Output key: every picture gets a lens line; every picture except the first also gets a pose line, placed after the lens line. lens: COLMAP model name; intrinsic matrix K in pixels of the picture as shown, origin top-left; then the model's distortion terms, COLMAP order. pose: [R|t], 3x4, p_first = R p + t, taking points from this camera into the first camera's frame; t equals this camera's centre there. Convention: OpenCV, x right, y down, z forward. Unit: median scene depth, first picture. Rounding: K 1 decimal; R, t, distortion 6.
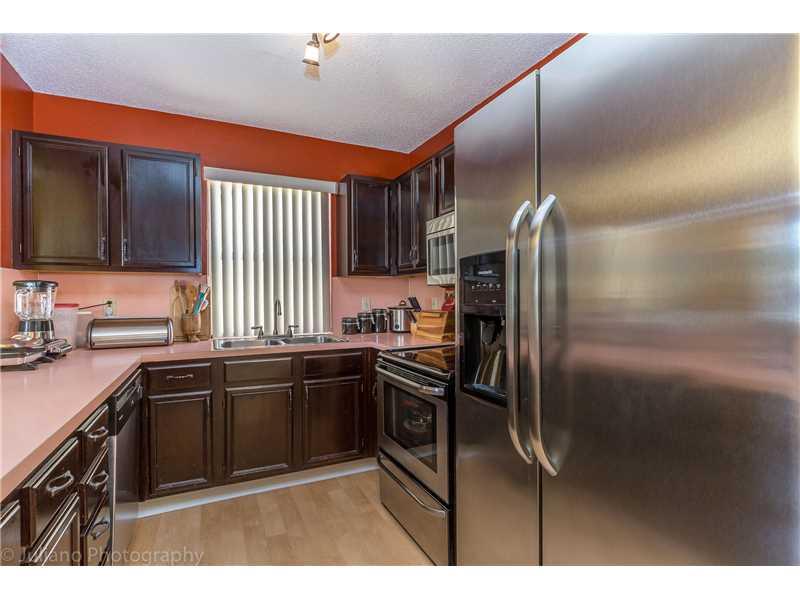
lens RADIAL K [[394.6, 0, 400.0], [0, 394.6, 300.0], [0, 0, 1]] dist [-0.019352, 0.000427]
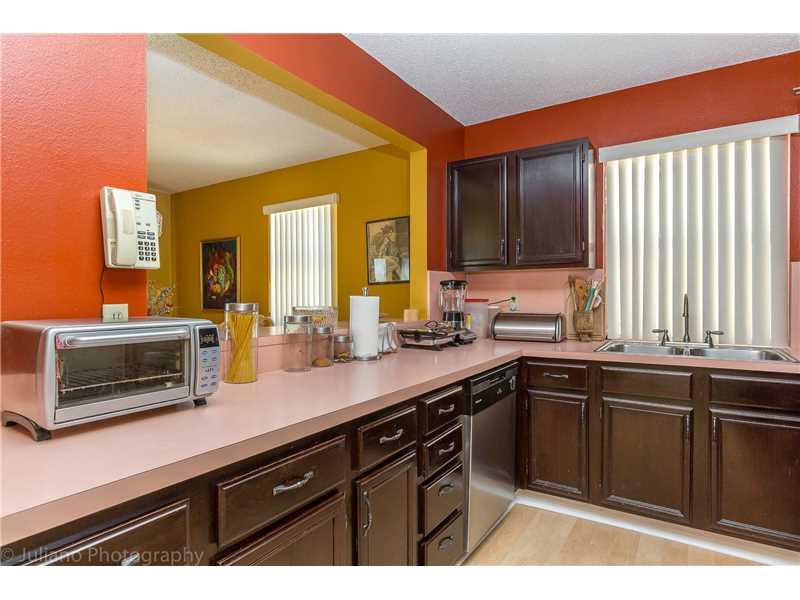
lens RADIAL K [[448.8, 0, 400.0], [0, 448.8, 300.0], [0, 0, 1]] dist [0.000978, -0.000433]
pose [[0.520036, 0.010939, -0.854074, 0.174140], [-0.004022, 0.999938, 0.010359, -0.000840], [0.854135, -0.001952, 0.520048, 0.086367]]
